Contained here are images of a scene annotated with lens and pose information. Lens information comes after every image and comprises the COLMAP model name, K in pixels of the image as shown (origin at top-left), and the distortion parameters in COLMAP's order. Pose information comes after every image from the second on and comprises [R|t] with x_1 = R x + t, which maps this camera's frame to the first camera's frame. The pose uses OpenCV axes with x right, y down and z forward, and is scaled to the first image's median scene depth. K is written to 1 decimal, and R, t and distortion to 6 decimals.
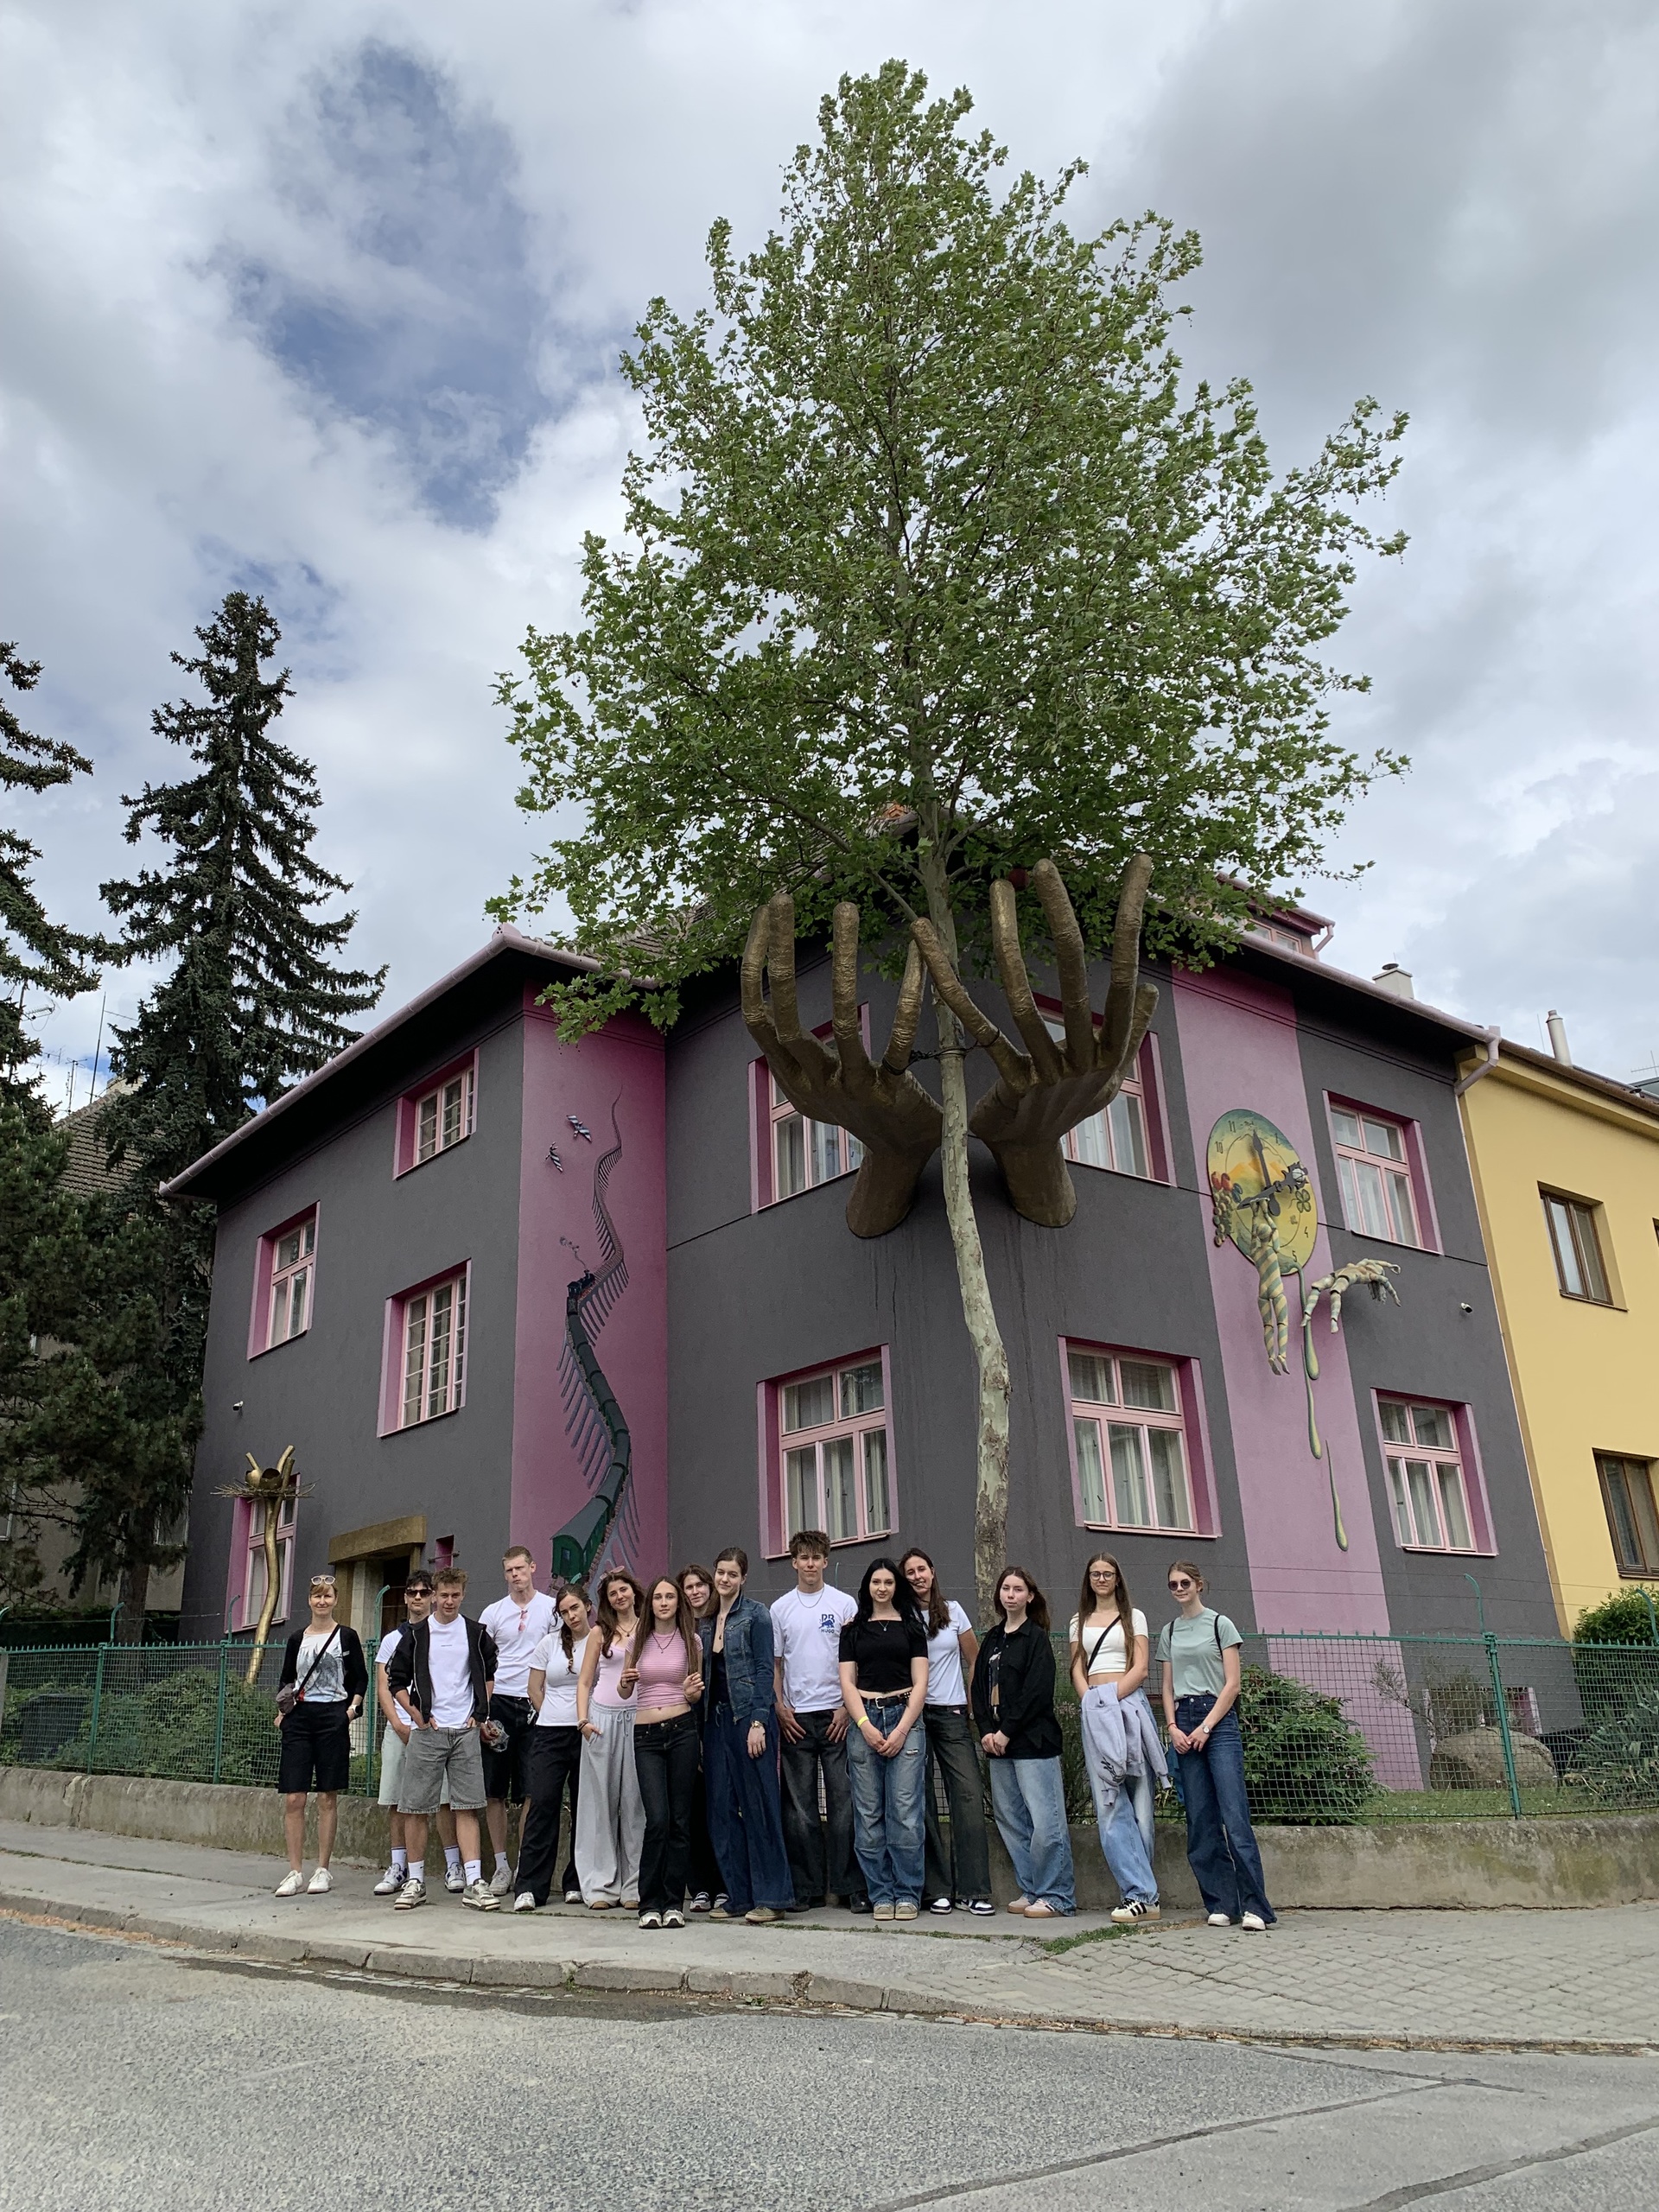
lens RADIAL K [[1654.4, 0, 829.5], [0, 1654.4, 1106.0], [0, 0, 1]] dist [0.027862, -0.008553]
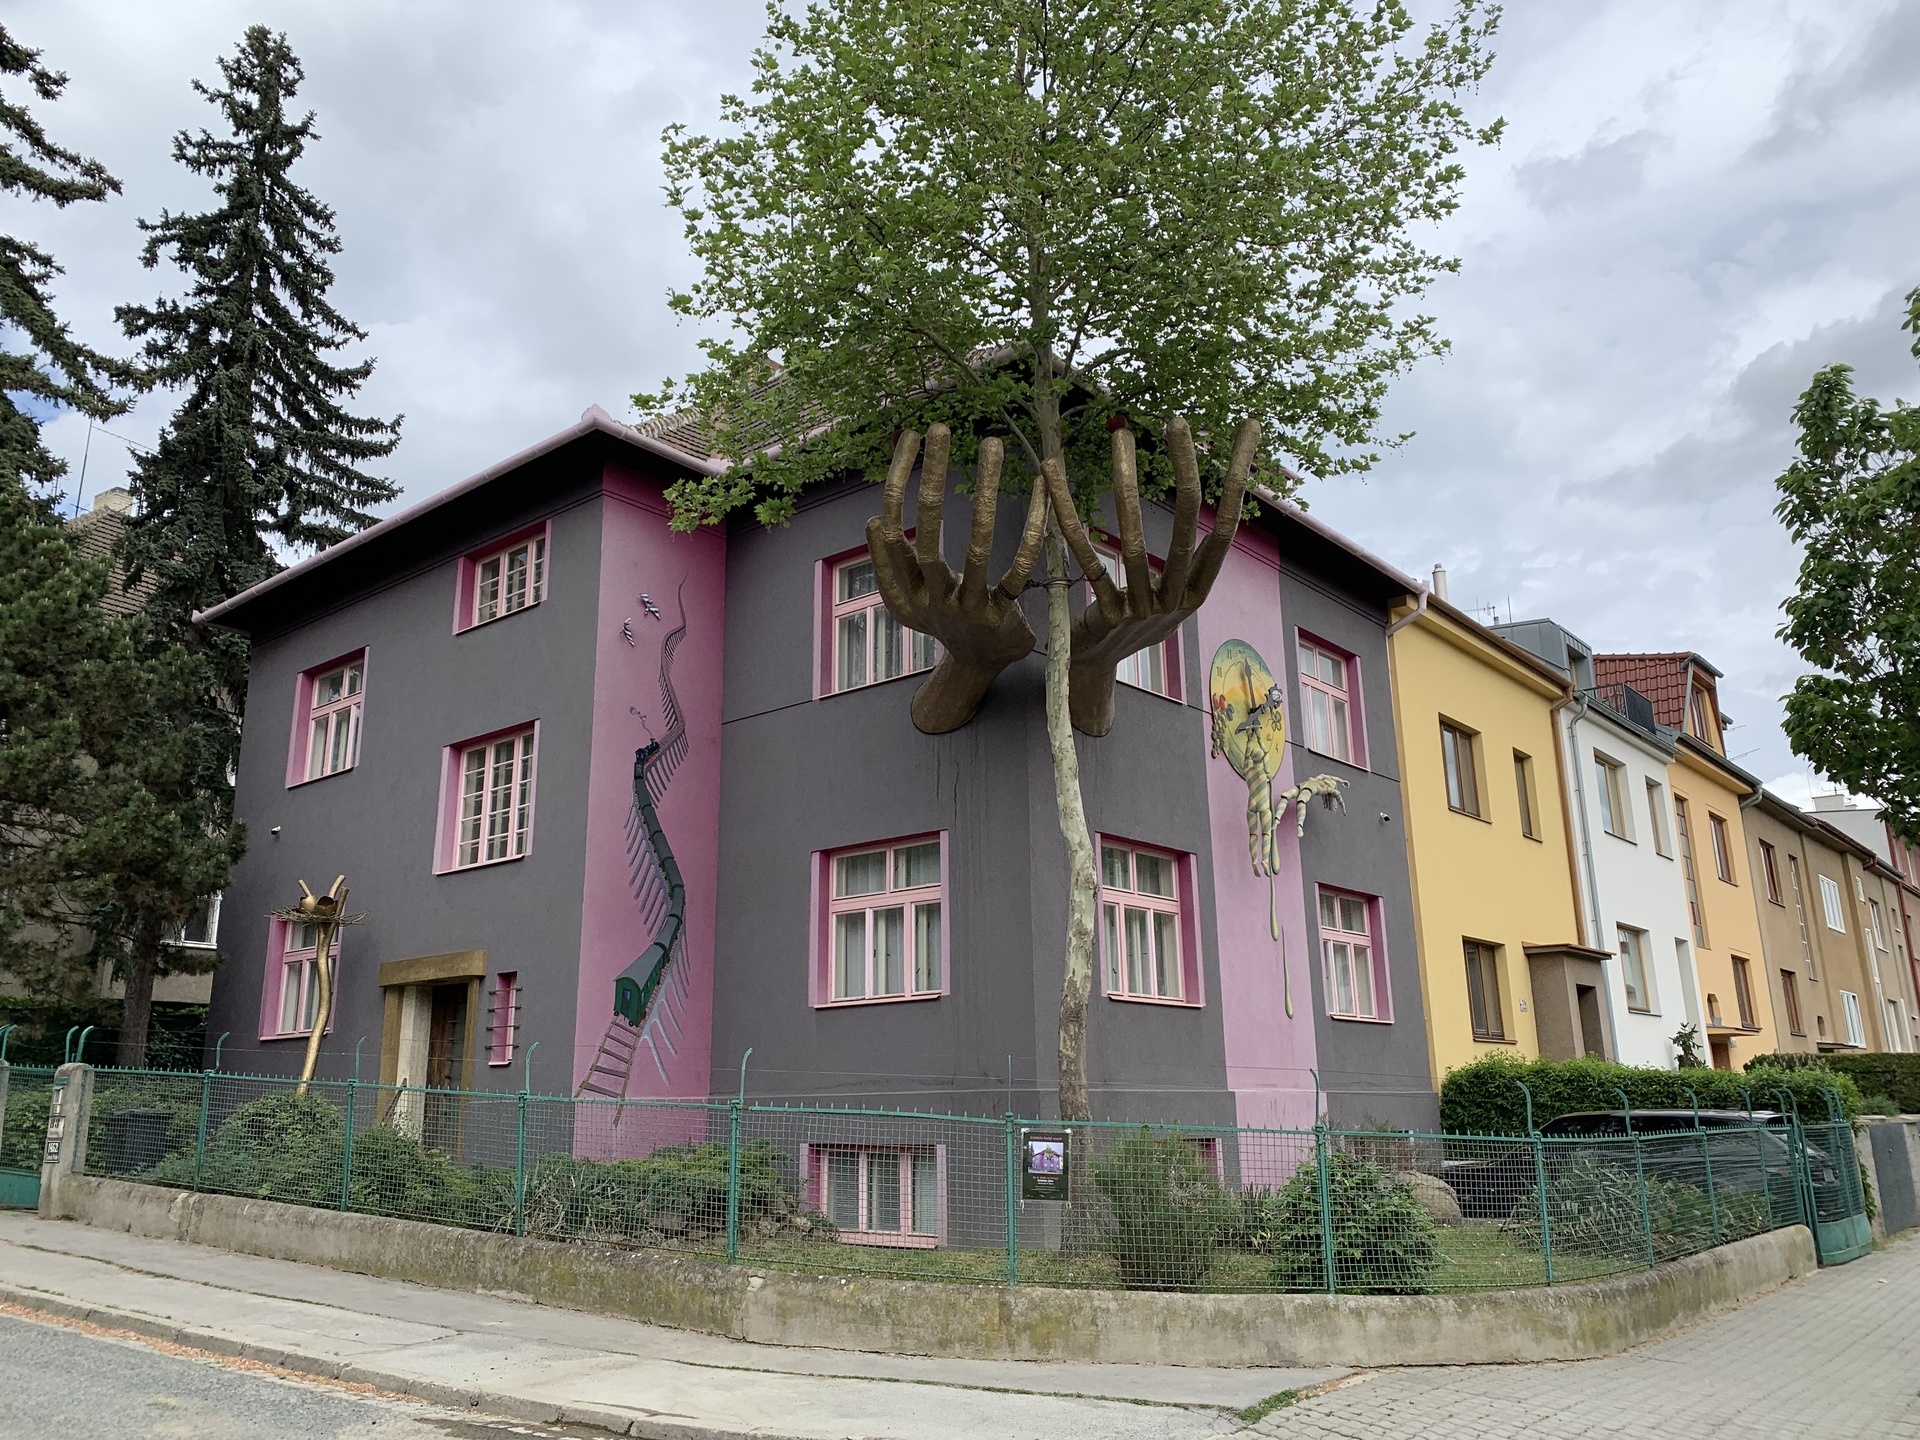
lens RADIAL K [[1436.0, 0, 960.0], [0, 1436.0, 720.0], [0, 0, 1]] dist [0.027862, -0.008553]
pose [[0.984342, 0.073883, 0.160040, -0.093191], [-0.089242, 0.991844, 0.091000, -0.015534], [-0.152011, -0.103857, 0.982907, 0.038098]]
